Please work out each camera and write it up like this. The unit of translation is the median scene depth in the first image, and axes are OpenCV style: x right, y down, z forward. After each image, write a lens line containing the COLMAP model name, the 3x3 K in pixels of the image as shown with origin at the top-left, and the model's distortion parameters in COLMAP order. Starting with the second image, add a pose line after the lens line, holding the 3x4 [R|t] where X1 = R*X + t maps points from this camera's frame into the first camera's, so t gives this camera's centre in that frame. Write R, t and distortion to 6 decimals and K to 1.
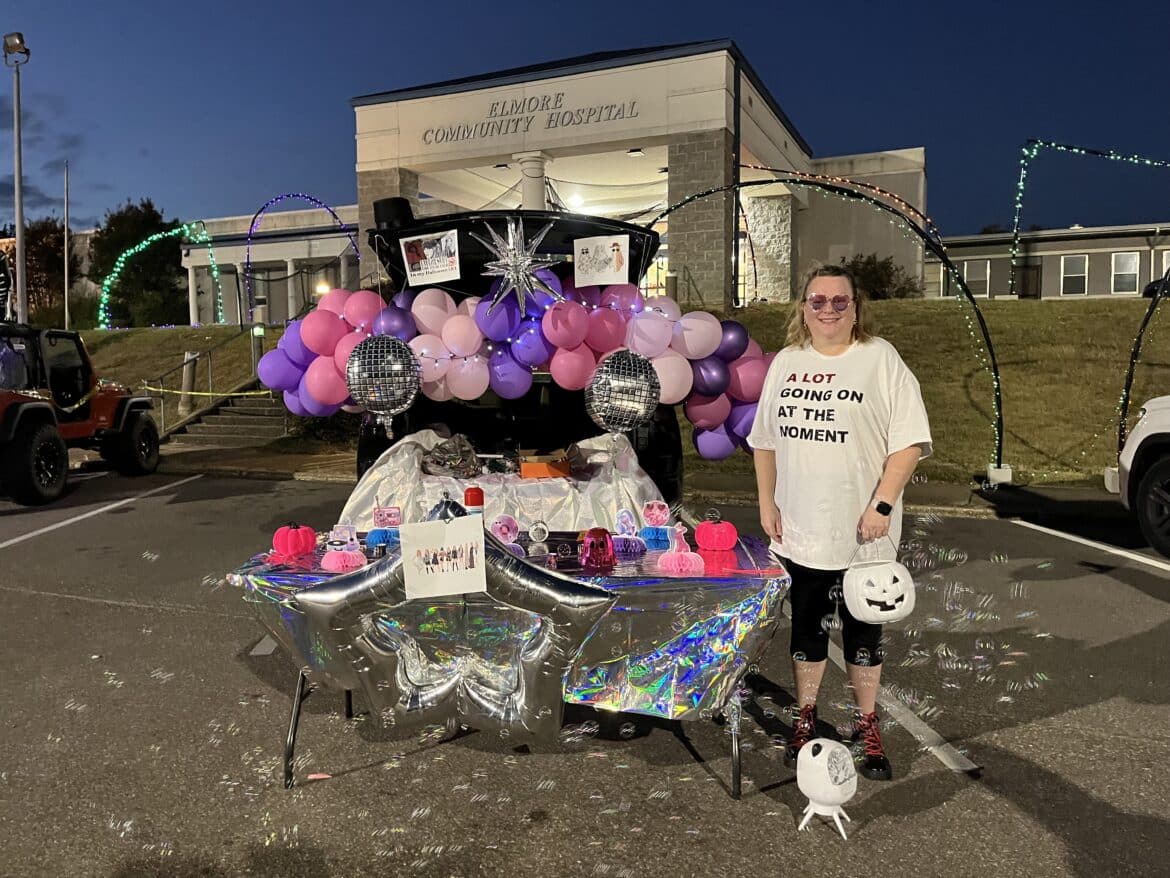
lens RADIAL K [[872.8, 0, 583.2], [0, 872.8, 420.3], [0, 0, 1]] dist [0.090479, -0.118277]
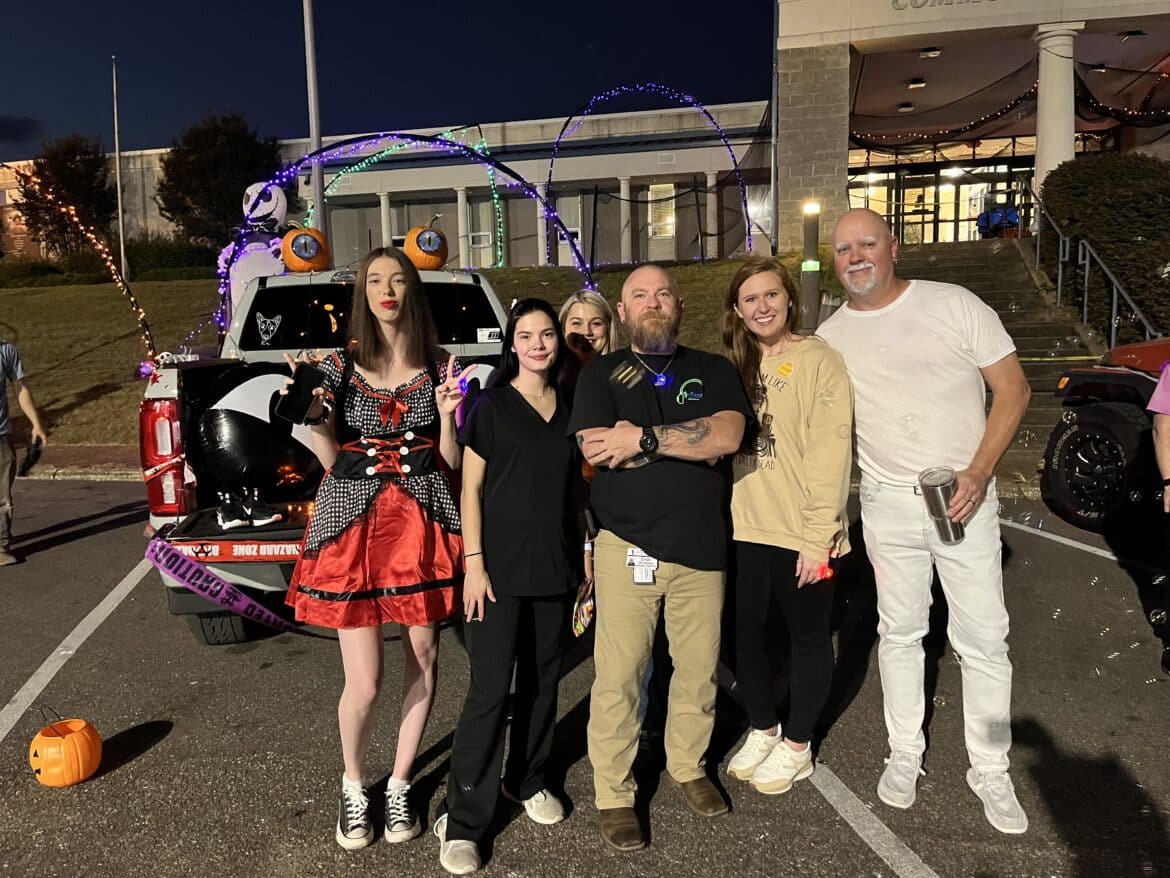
lens RADIAL K [[867.2, 0, 585.0], [0, 867.2, 439.0], [0, 0, 1]] dist [0.095244, -0.129251]
pose [[0.986113, -0.035112, 0.162322, -0.545912], [0.023531, 0.997074, 0.072727, -0.016431], [-0.164400, -0.067898, 0.984054, 0.285472]]
